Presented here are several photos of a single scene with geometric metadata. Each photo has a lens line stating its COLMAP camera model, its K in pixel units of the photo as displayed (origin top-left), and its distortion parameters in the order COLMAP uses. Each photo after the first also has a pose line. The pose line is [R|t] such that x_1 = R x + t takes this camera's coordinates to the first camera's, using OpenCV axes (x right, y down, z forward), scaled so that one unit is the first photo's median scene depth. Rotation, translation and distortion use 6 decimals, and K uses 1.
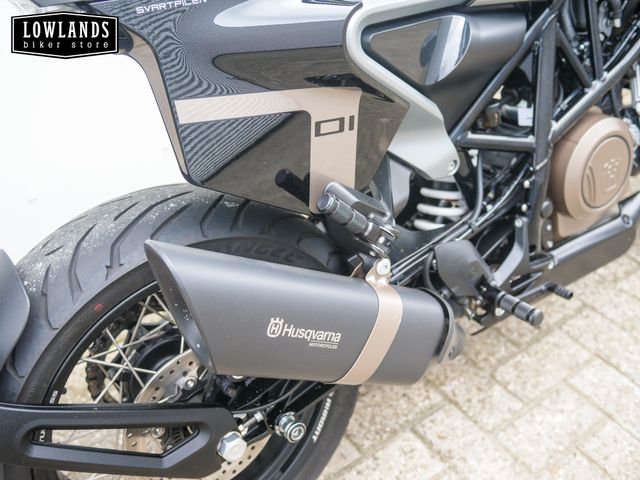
lens RADIAL K [[738.6, 0, 320.0], [0, 738.6, 240.0], [0, 0, 1]] dist [-0.010327, 0.019755]
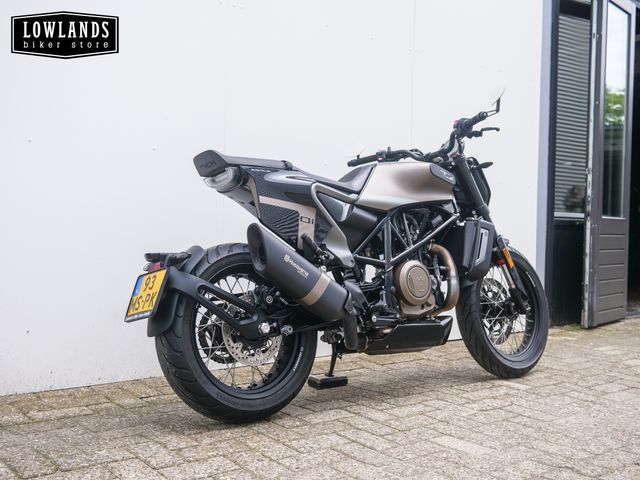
lens RADIAL K [[738.6, 0, 320.0], [0, 738.6, 240.0], [0, 0, 1]] dist [-0.010327, 0.019755]
pose [[0.998217, 0.037494, 0.046440, -0.049714], [-0.002030, 0.798947, -0.601398, 1.345579], [-0.059652, 0.600231, 0.797599, -1.056264]]
